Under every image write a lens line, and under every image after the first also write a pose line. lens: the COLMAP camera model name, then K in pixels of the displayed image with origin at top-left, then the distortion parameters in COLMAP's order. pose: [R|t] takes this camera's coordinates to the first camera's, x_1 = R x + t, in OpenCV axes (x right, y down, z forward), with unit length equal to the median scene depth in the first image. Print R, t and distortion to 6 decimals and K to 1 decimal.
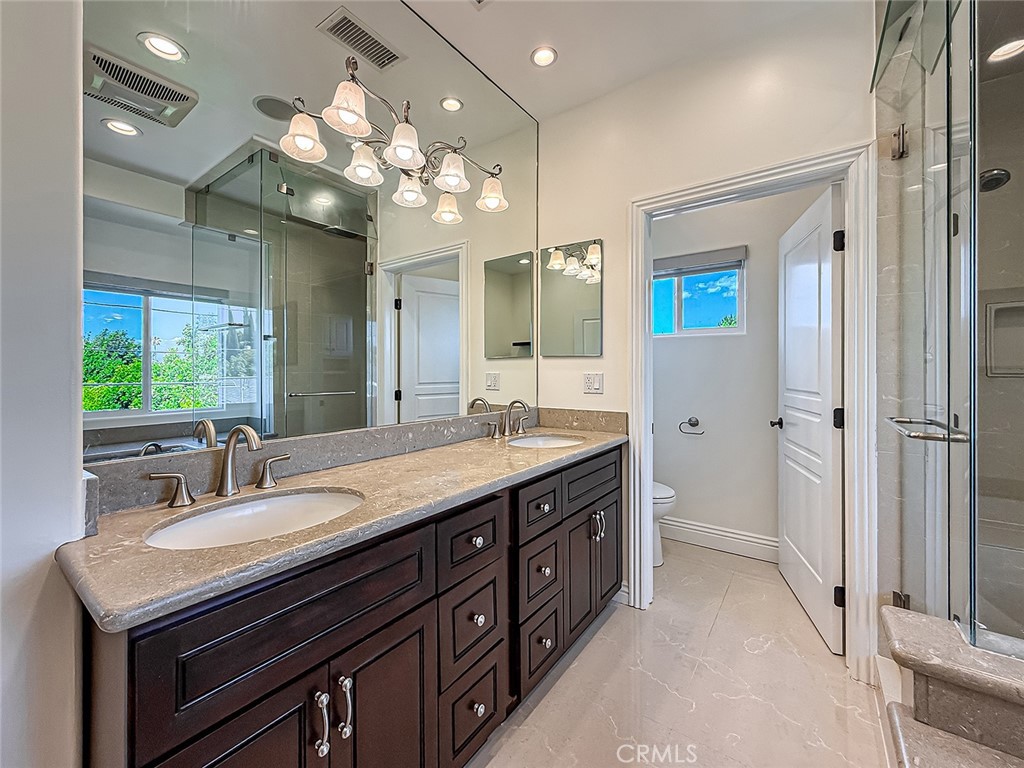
lens RADIAL K [[418.4, 0, 517.7], [0, 418.4, 378.3], [0, 0, 1]] dist [0.000378, -0.000077]
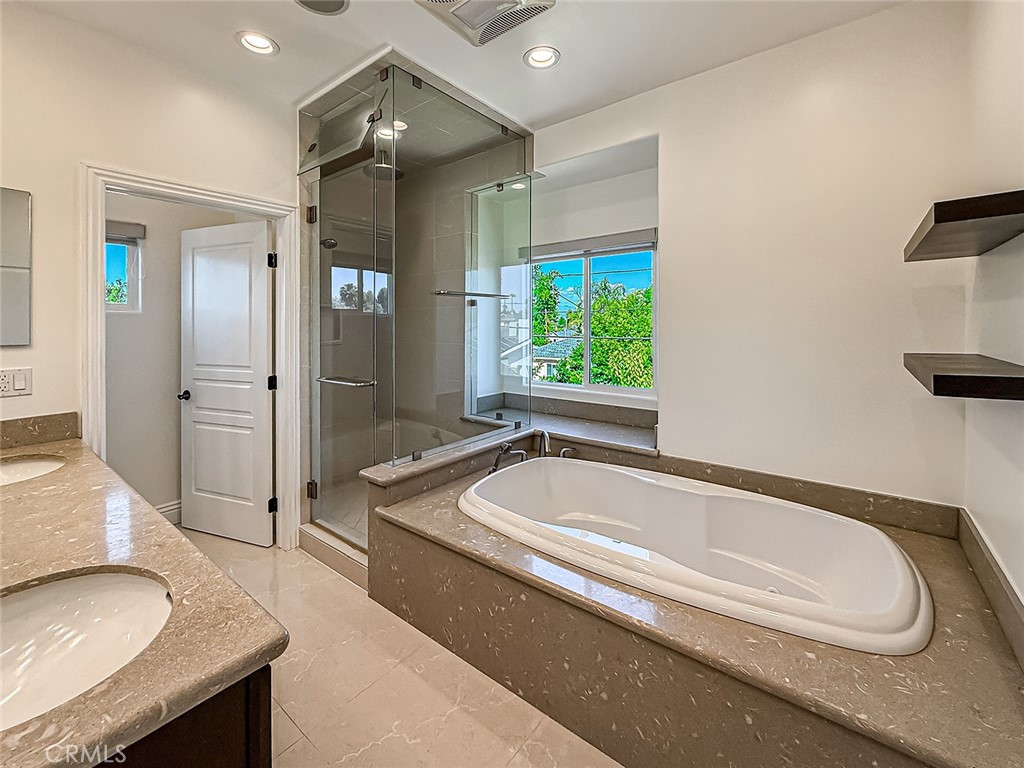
lens RADIAL K [[418.4, 0, 517.7], [0, 418.4, 378.3], [0, 0, 1]] dist [0.000378, -0.000077]
pose [[0.039102, -0.127472, 0.991071, -0.599882], [0.021897, 0.991701, 0.126689, -0.081352], [-0.998995, 0.016748, 0.041569, 0.091698]]
